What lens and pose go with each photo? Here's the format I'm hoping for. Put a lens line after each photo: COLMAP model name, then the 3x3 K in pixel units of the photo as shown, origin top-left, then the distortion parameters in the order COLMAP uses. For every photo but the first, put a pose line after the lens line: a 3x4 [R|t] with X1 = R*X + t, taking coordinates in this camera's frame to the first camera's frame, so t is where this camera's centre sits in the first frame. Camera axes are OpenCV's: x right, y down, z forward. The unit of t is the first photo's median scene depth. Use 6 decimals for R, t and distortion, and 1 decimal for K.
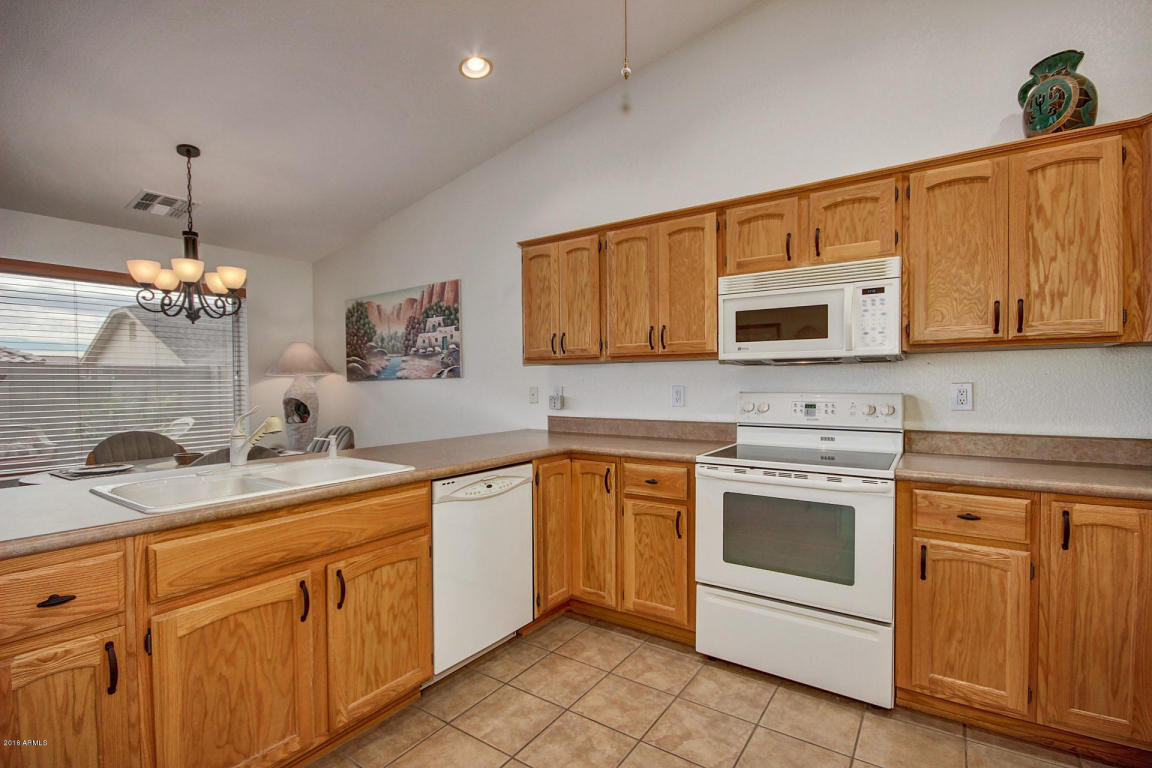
lens RADIAL K [[539.8, 0, 573.0], [0, 539.8, 389.6], [0, 0, 1]] dist [-0.004889, -0.003630]
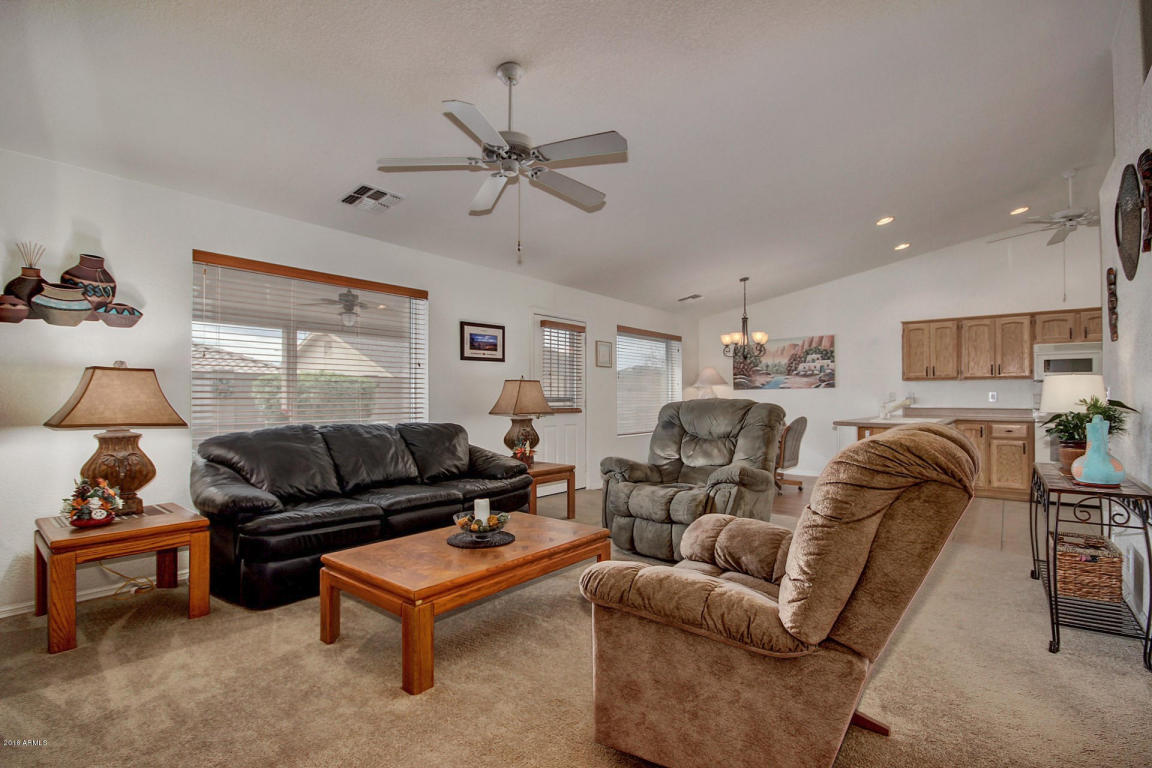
lens RADIAL K [[539.8, 0, 572.4], [0, 539.8, 389.7], [0, 0, 1]] dist [-0.004889, -0.003630]
pose [[0.996358, 0.006894, -0.084990, -1.166886], [-0.008953, 0.999675, -0.023864, 0.045377], [0.084798, 0.024538, 0.996096, -1.134436]]
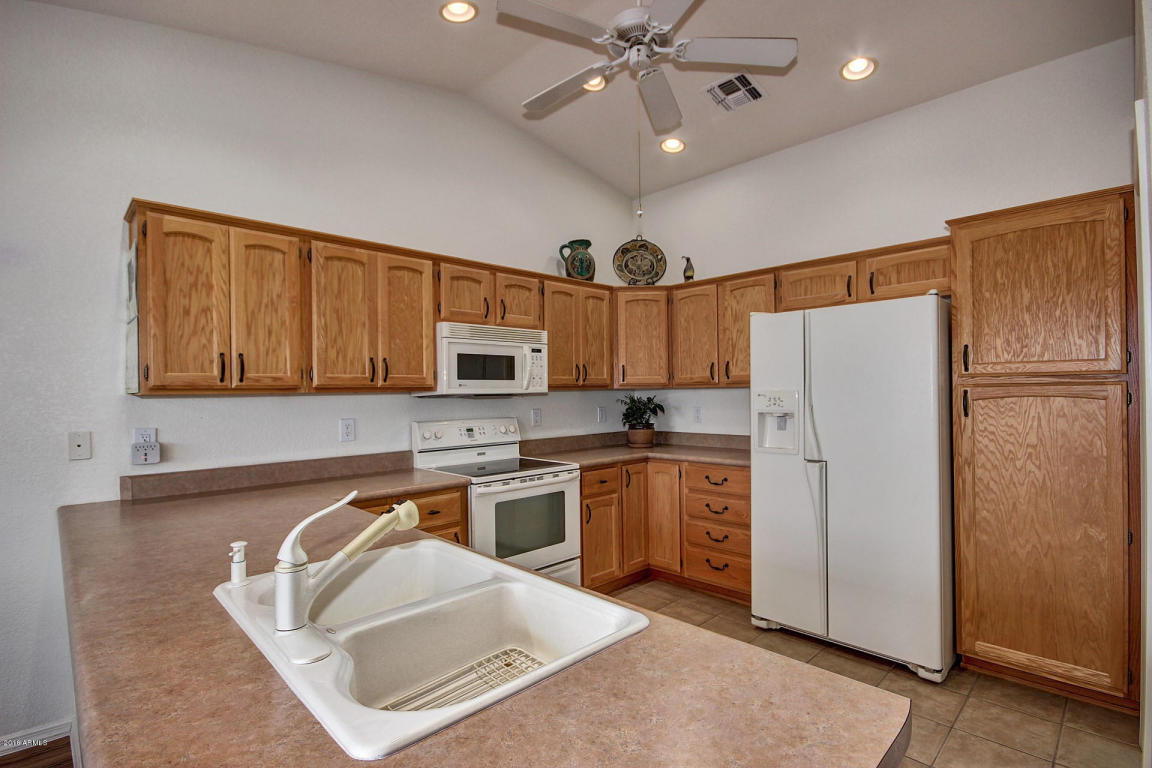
lens RADIAL K [[539.8, 0, 580.7], [0, 539.8, 394.8], [0, 0, 1]] dist [-0.004889, -0.003630]
pose [[0.194336, -0.000934, 0.980935, -0.603767], [0.027247, 0.999619, -0.004446, -0.031616], [-0.980557, 0.027592, 0.194287, 0.383861]]
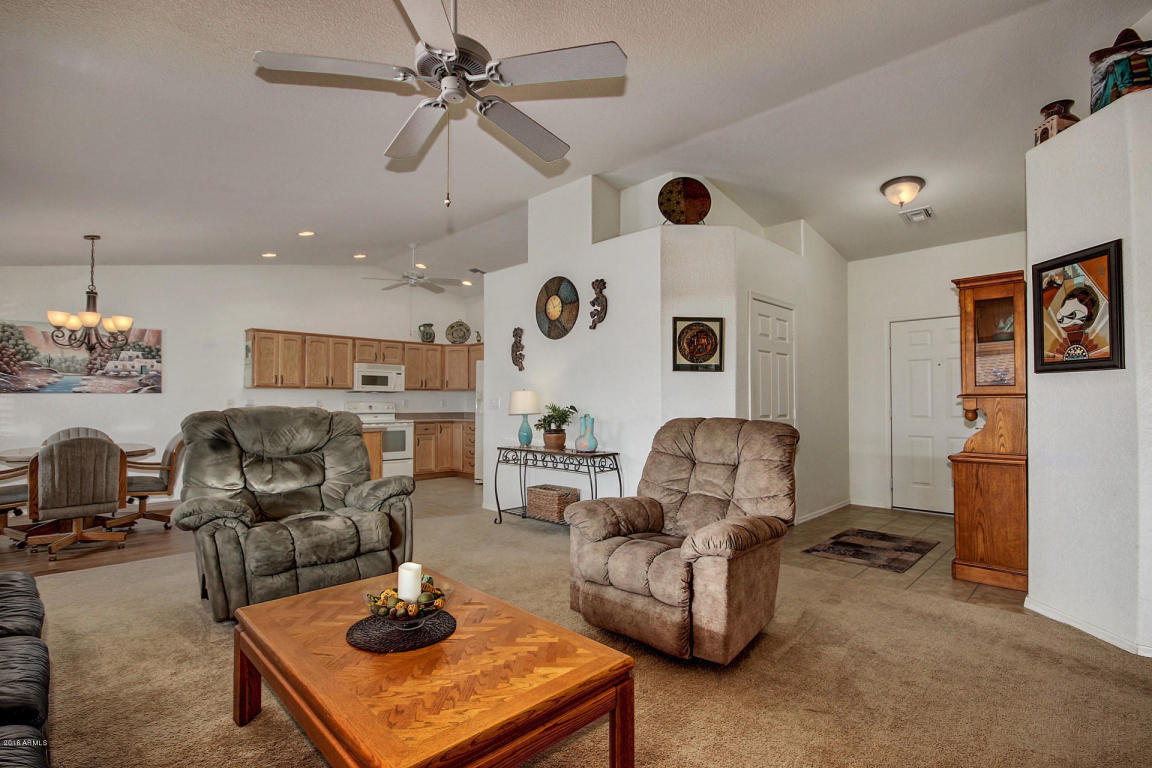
lens RADIAL K [[539.8, 0, 583.5], [0, 539.8, 398.9], [0, 0, 1]] dist [-0.004889, -0.003630]
pose [[0.175440, 0.014167, 0.984388, -1.867342], [0.011289, 0.999802, -0.016401, 0.040893], [-0.984425, 0.013990, 0.175245, -0.578194]]
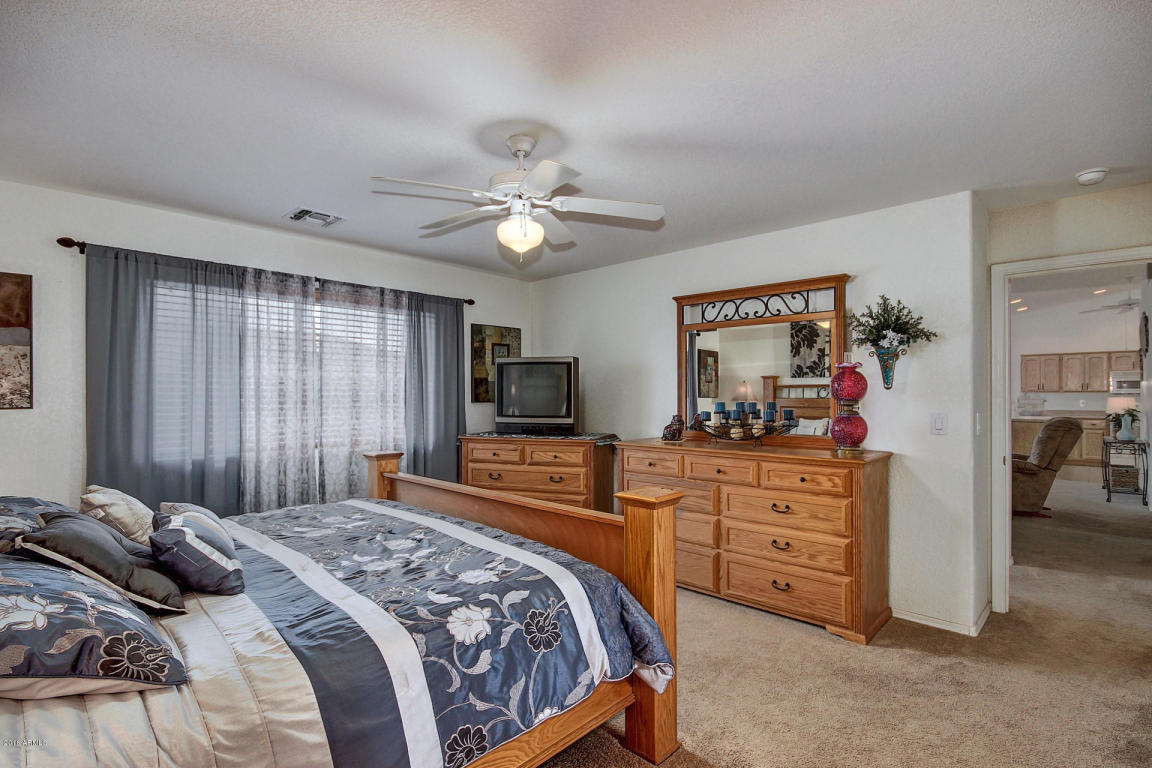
lens RADIAL K [[539.8, 0, 586.0], [0, 539.8, 389.6], [0, 0, 1]] dist [-0.004889, -0.003630]
pose [[0.986421, 0.006153, -0.164119, -2.116474], [-0.009313, 0.999786, -0.018493, 0.017022], [0.163970, 0.019770, 0.986267, -2.558470]]
